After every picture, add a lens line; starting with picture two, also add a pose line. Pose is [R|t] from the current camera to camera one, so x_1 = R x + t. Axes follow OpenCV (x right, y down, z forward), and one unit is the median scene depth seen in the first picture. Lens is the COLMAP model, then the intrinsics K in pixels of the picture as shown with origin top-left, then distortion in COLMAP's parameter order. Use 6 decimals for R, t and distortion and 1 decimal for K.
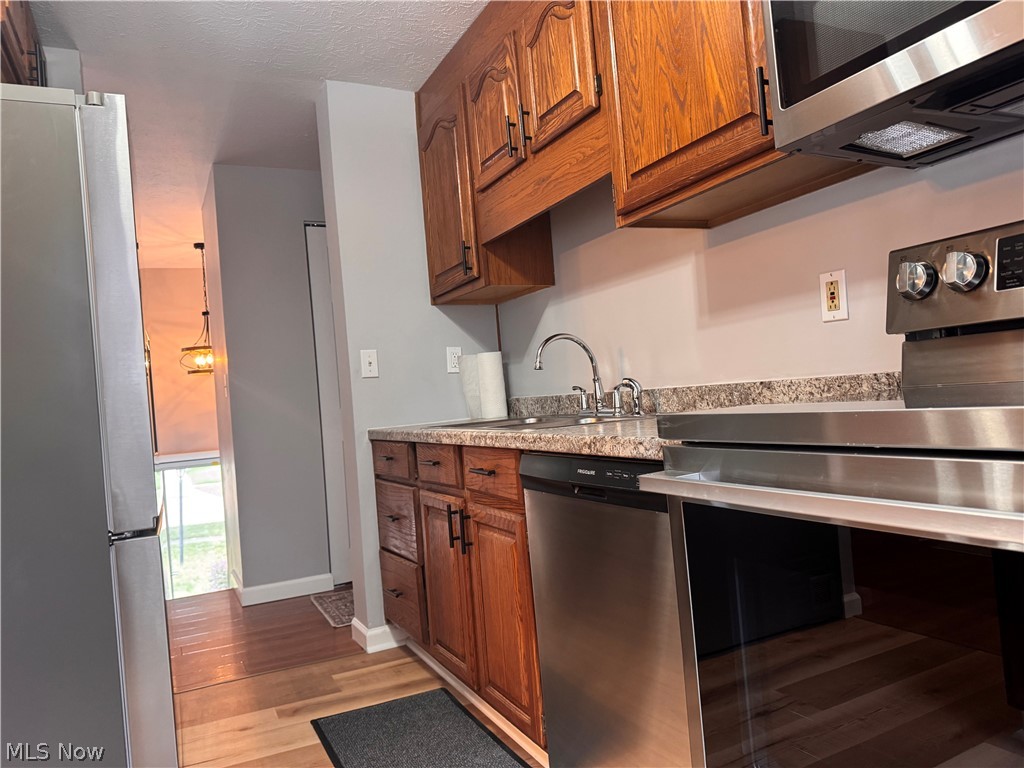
lens RADIAL K [[730.8, 0, 512.0], [0, 730.8, 386.0], [0, 0, 1]] dist [0.031616, -0.015882]
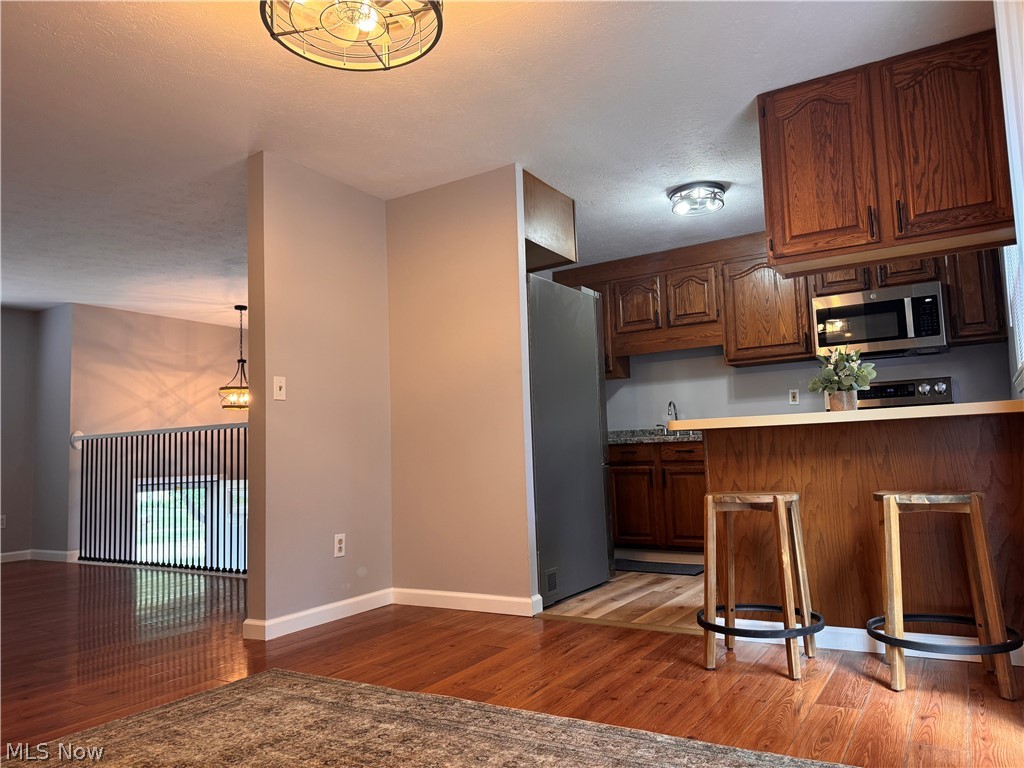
lens RADIAL K [[730.8, 0, 515.5], [0, 730.8, 388.6], [0, 0, 1]] dist [0.031616, -0.015882]
pose [[0.833909, 0.098533, 0.543035, -2.170366], [-0.037139, 0.991722, -0.122914, 0.261924], [-0.550651, 0.082331, 0.830665, -0.925514]]
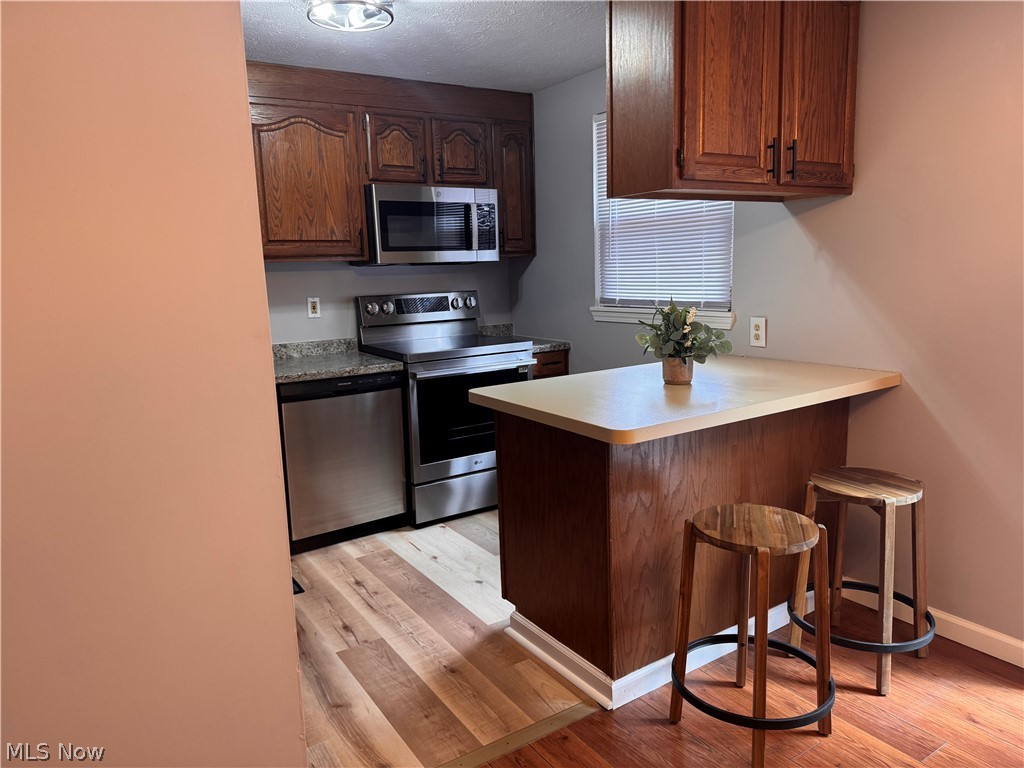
lens RADIAL K [[730.8, 0, 519.7], [0, 730.8, 383.4], [0, 0, 1]] dist [0.031616, -0.015882]
pose [[-0.158052, -0.081315, 0.984077, -1.936522], [0.027974, 0.995835, 0.086779, -0.061354], [-0.987034, 0.041245, -0.155119, 0.675981]]
